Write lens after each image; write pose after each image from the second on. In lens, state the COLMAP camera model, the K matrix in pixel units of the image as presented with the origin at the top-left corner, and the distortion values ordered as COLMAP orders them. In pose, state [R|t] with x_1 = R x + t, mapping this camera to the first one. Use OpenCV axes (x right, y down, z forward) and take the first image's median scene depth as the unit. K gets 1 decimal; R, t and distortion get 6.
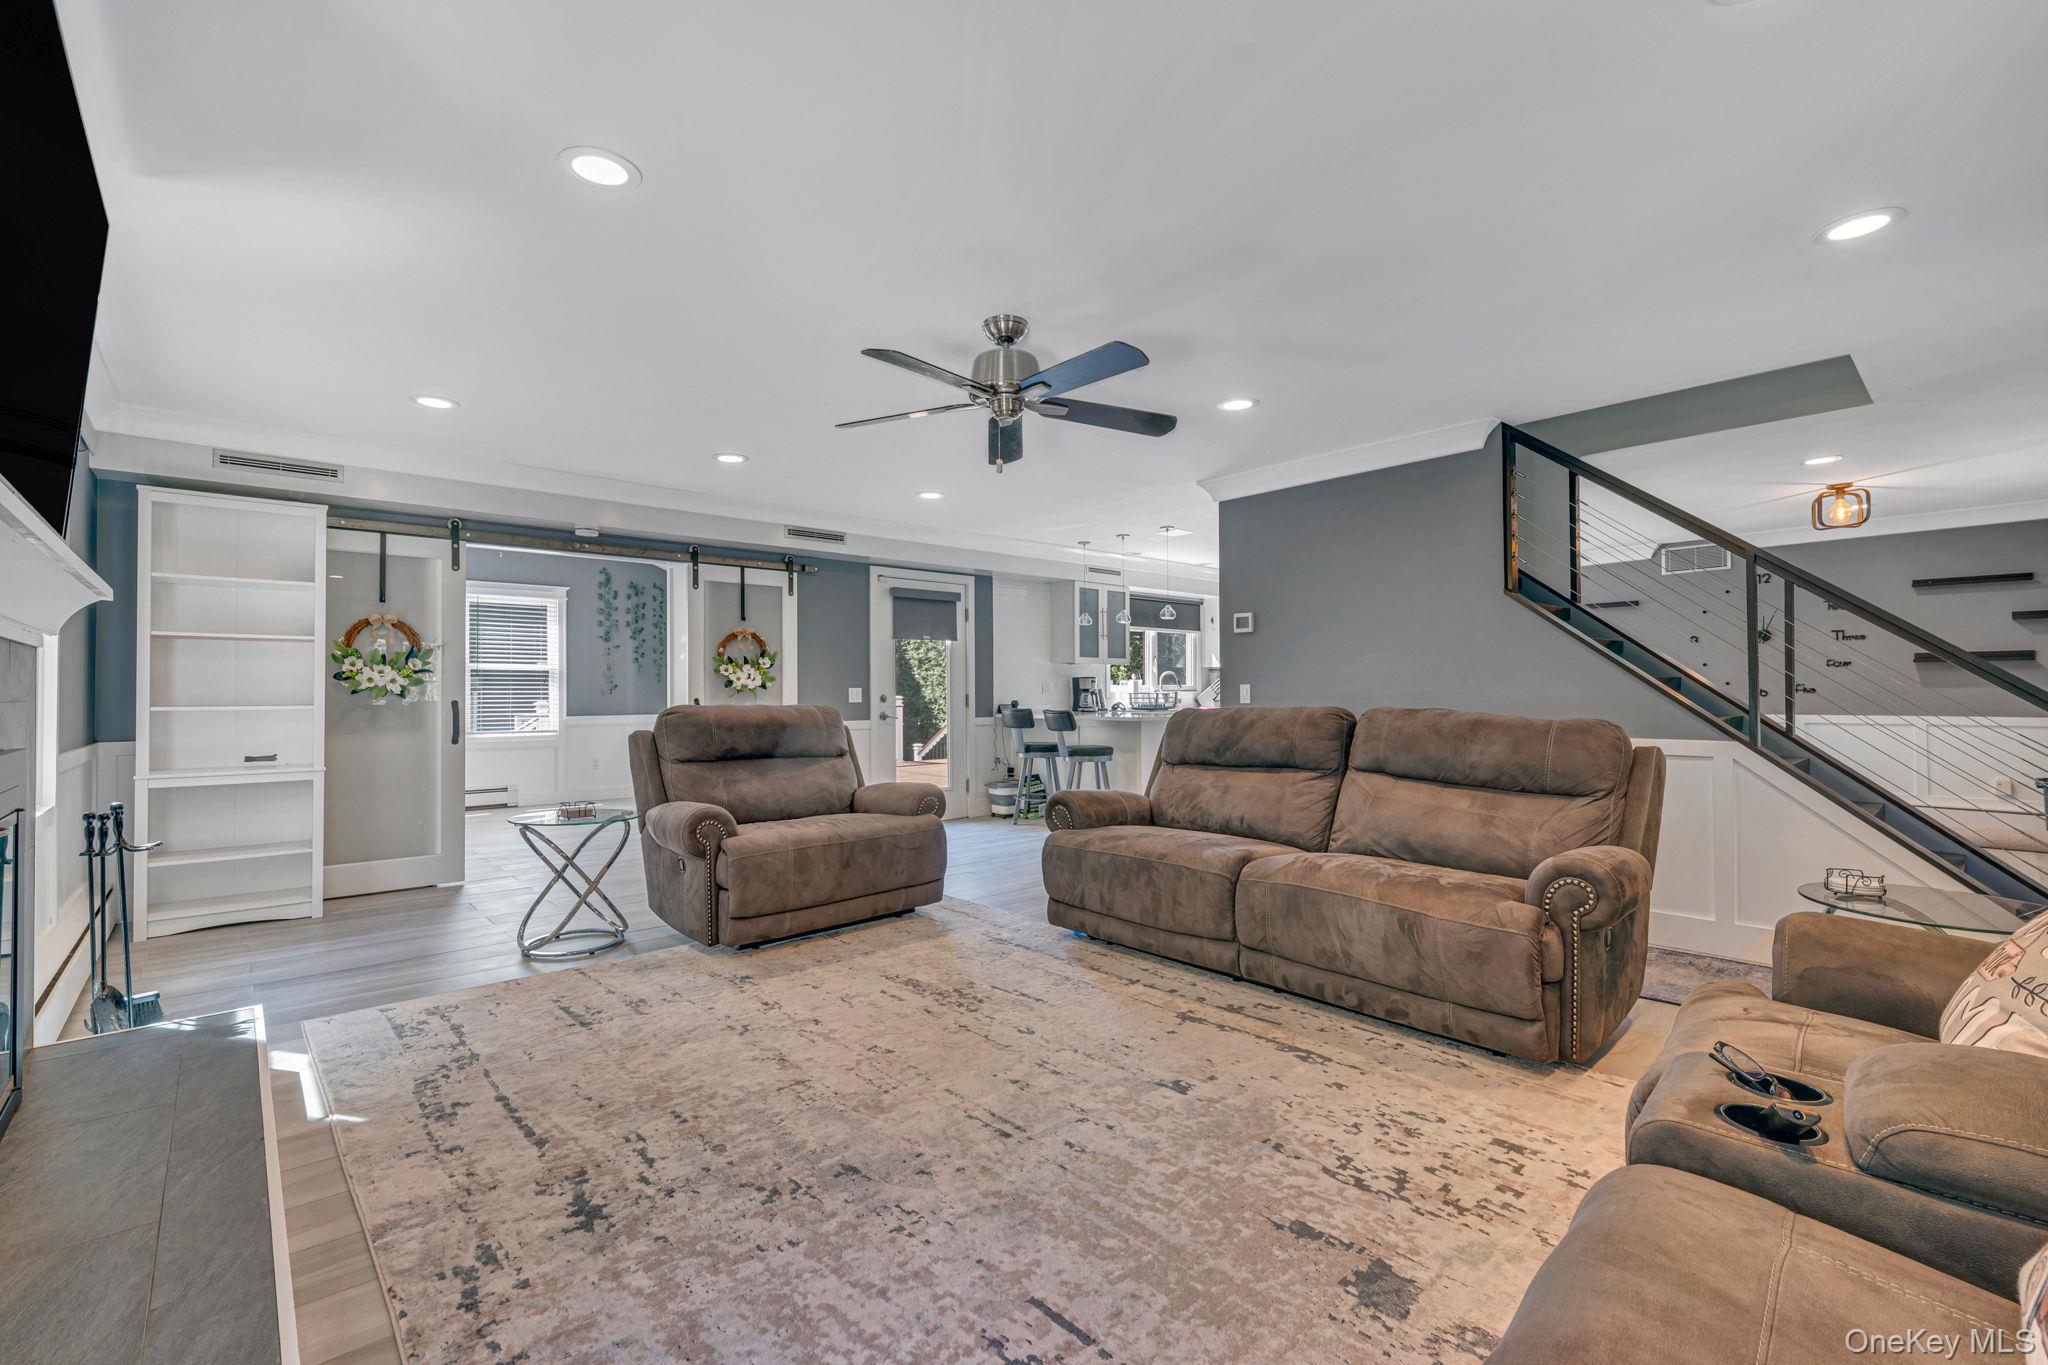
lens RADIAL K [[836.7, 0, 1027.1], [0, 836.7, 678.7], [0, 0, 1]] dist [-0.000218, 0.000043]
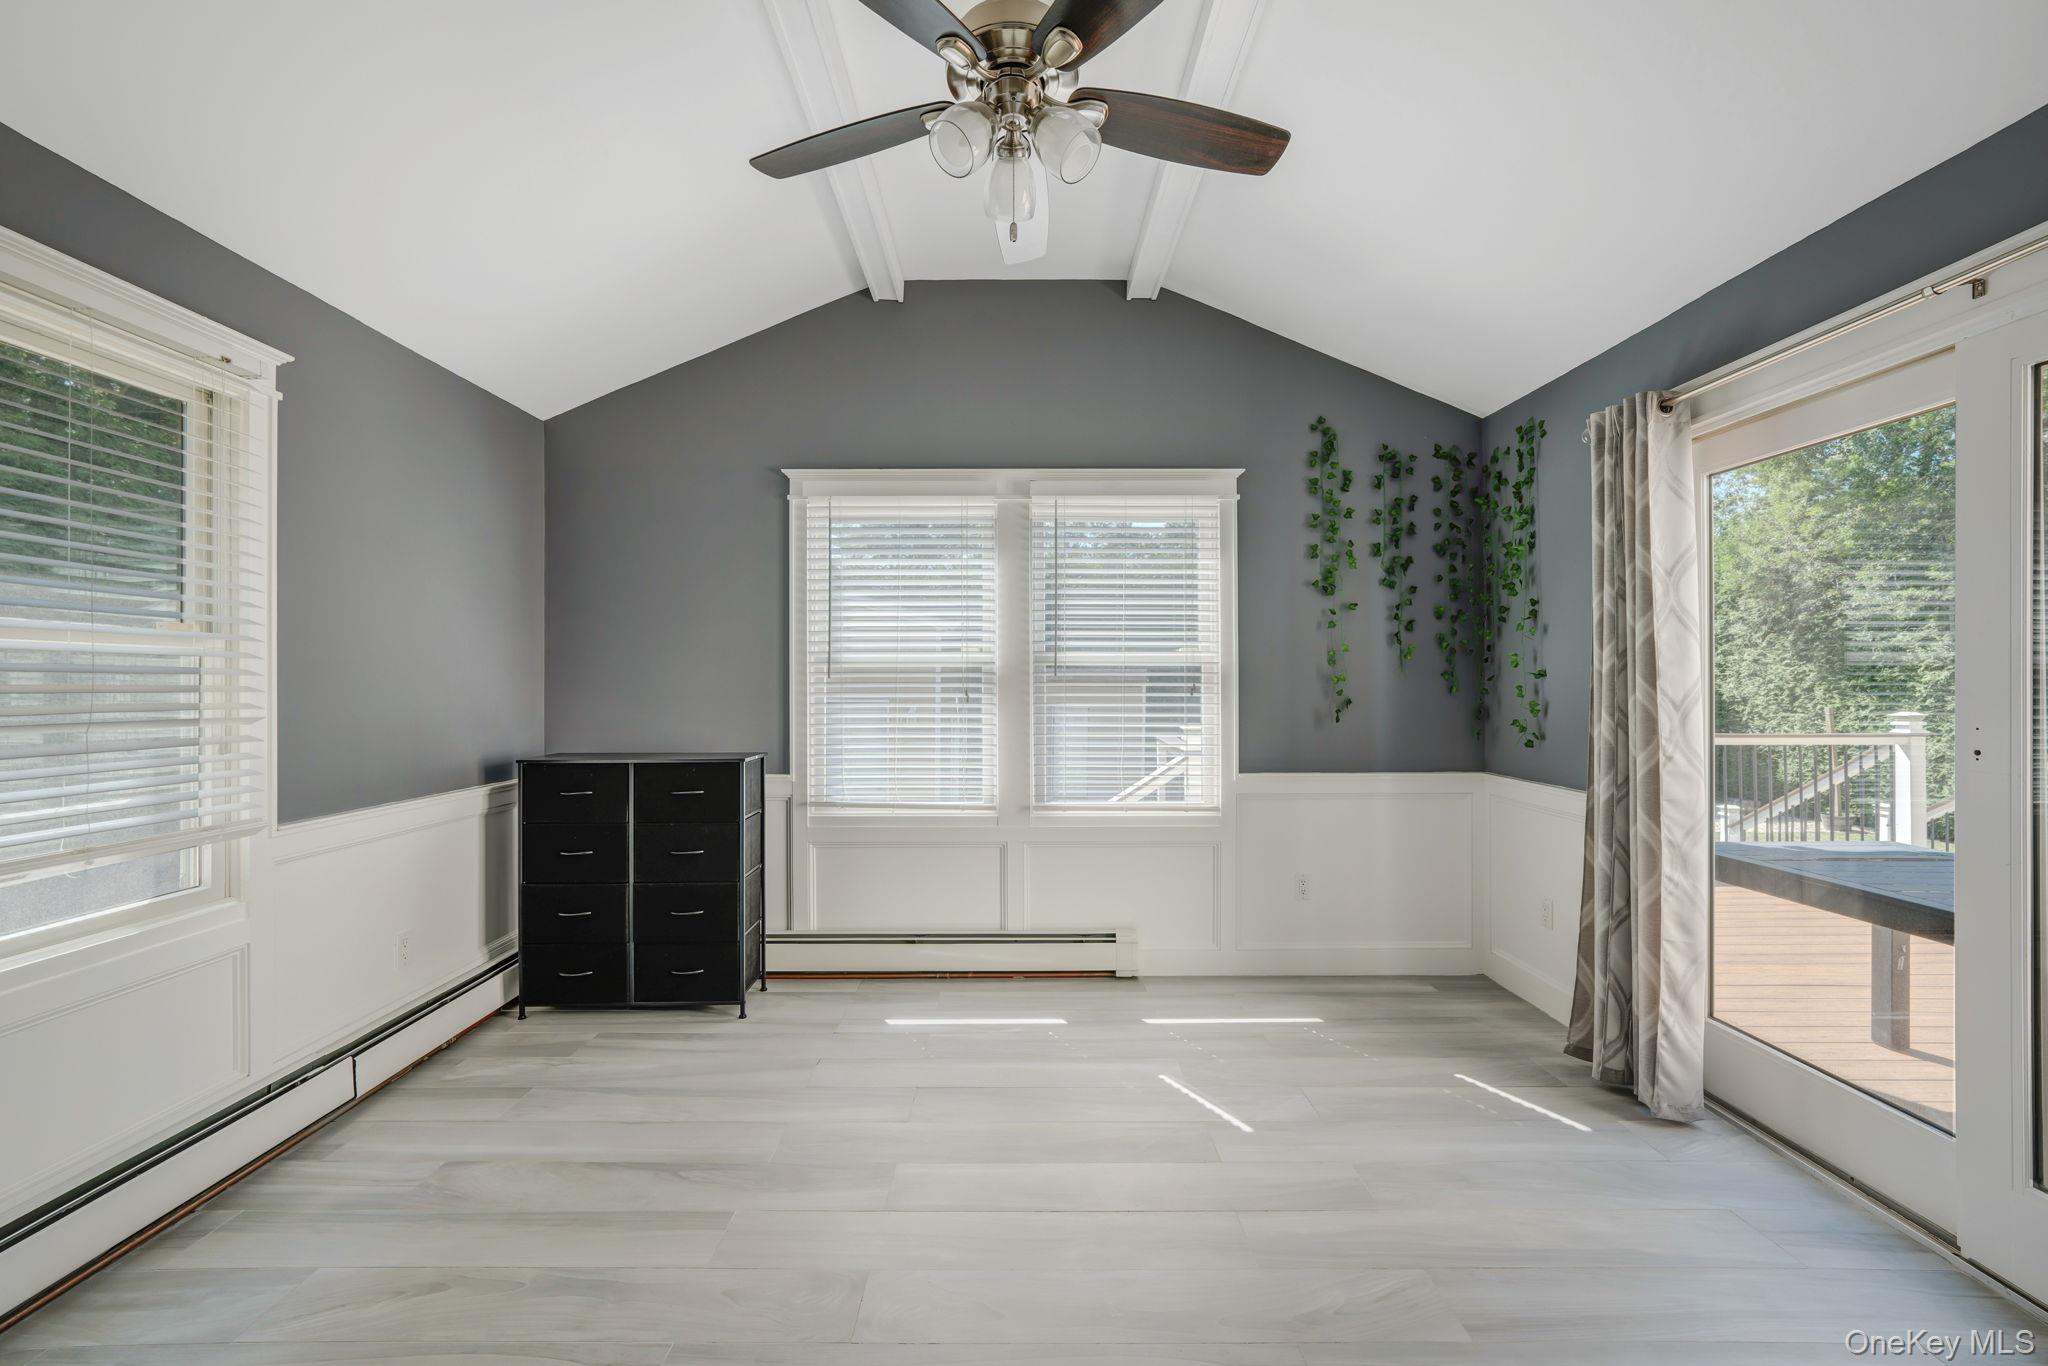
lens RADIAL K [[836.7, 0, 1027.1], [0, 836.7, 679.2], [0, 0, 1]] dist [-0.000218, 0.000043]
pose [[0.730282, 0.006895, -0.683111, -0.326070], [0.004141, 0.999886, 0.014519, -0.009166], [0.683133, -0.013432, 0.730170, 0.593331]]
